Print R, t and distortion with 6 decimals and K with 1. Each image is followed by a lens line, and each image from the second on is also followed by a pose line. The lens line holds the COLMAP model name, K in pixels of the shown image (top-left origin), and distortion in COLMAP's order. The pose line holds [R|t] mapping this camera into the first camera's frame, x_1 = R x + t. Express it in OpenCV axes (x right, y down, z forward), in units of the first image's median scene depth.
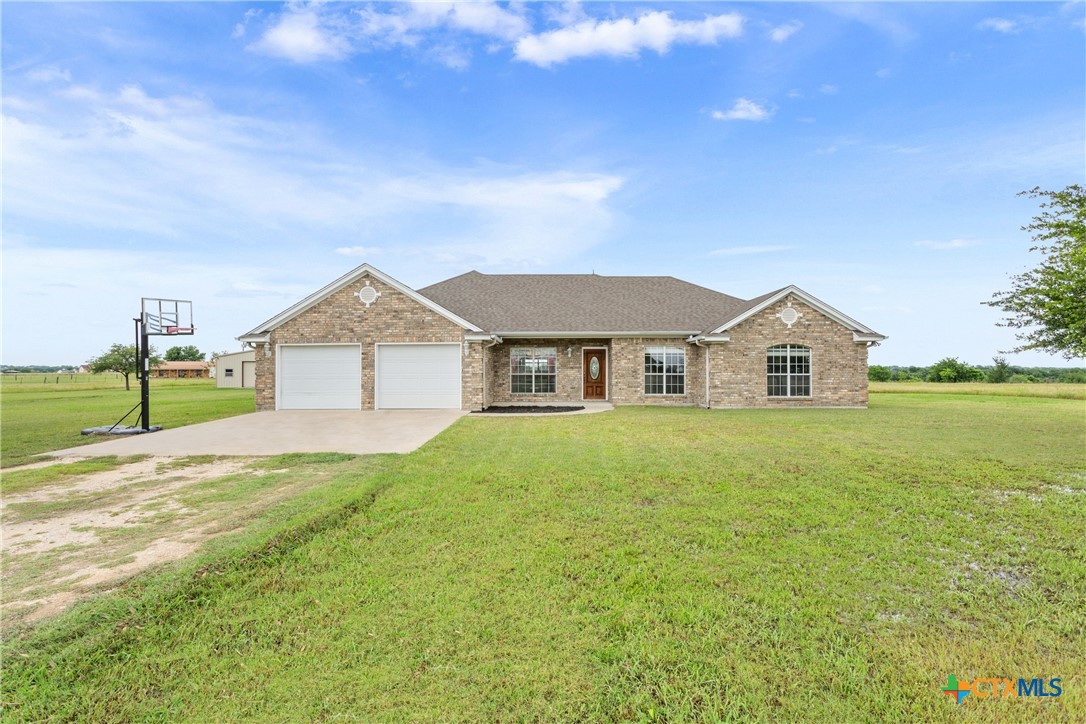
lens RADIAL K [[547.7, 0, 533.6], [0, 547.7, 366.9], [0, 0, 1]] dist [-0.008845, 0.000805]
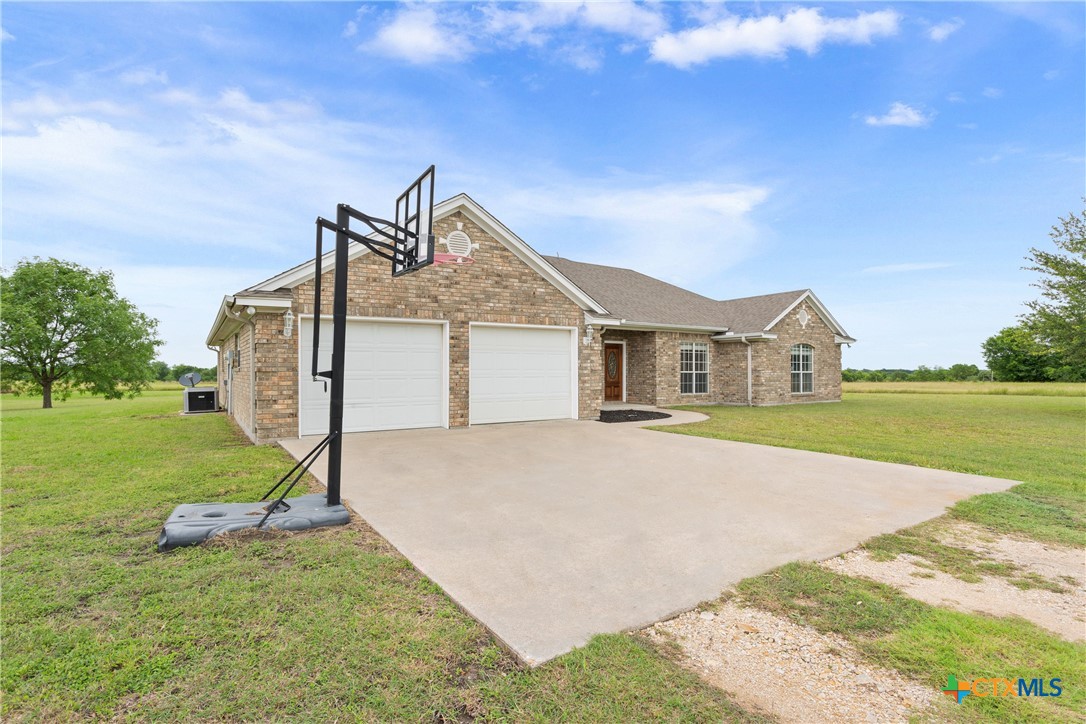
lens RADIAL K [[547.7, 0, 544.9], [0, 547.7, 366.0], [0, 0, 1]] dist [-0.008845, 0.000805]
pose [[0.819366, 0.007628, 0.573219, -0.649775], [-0.007358, 0.999969, -0.002790, 0.009889], [-0.573223, -0.001932, 0.819397, 0.477955]]
